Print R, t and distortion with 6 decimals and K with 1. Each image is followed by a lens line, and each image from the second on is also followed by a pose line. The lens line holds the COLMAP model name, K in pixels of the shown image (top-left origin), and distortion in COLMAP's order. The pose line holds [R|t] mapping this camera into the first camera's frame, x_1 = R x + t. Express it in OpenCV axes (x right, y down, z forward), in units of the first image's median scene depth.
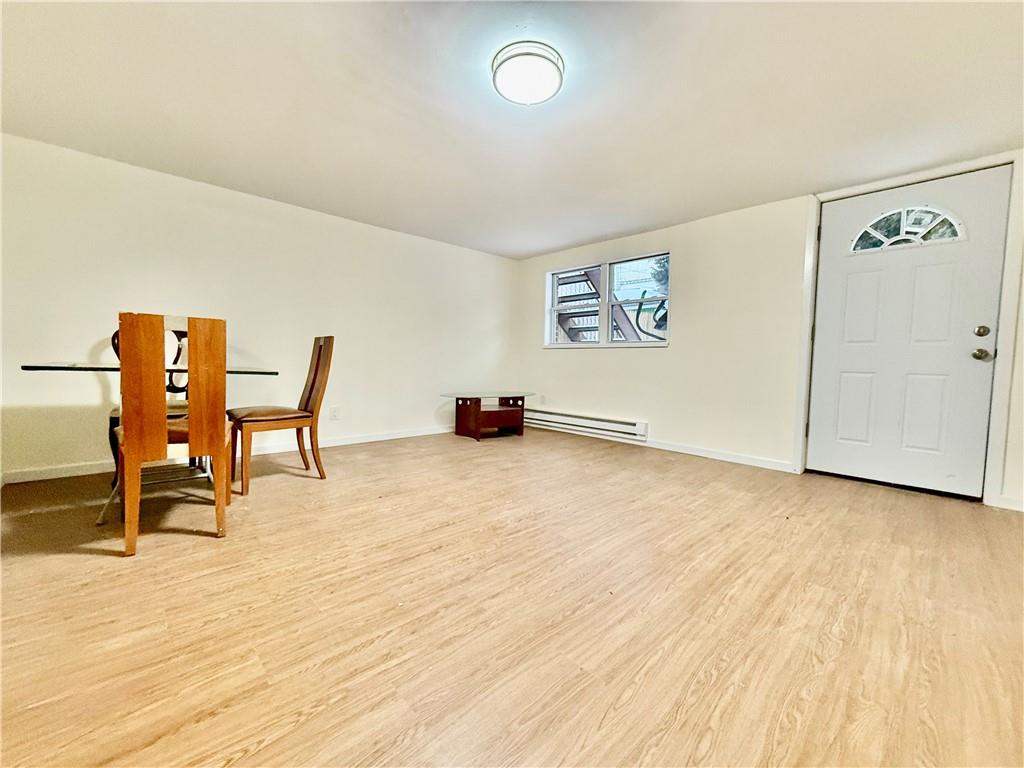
lens RADIAL K [[403.5, 0, 517.8], [0, 403.5, 381.9], [0, 0, 1]] dist [-0.000560, -0.000468]
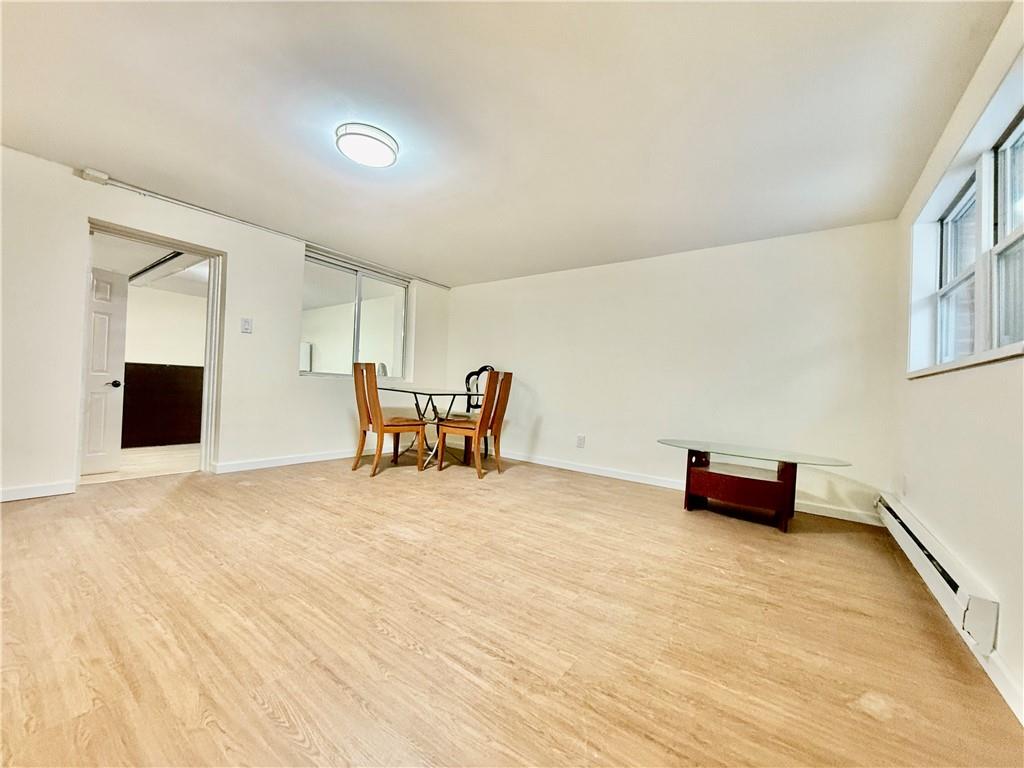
lens RADIAL K [[403.5, 0, 515.3], [0, 403.5, 381.1], [0, 0, 1]] dist [-0.000560, -0.000468]
pose [[0.185061, -0.027978, -0.982329, 1.146597], [-0.094816, 0.994423, -0.046185, -0.038368], [0.978142, 0.101687, 0.181376, 1.137074]]
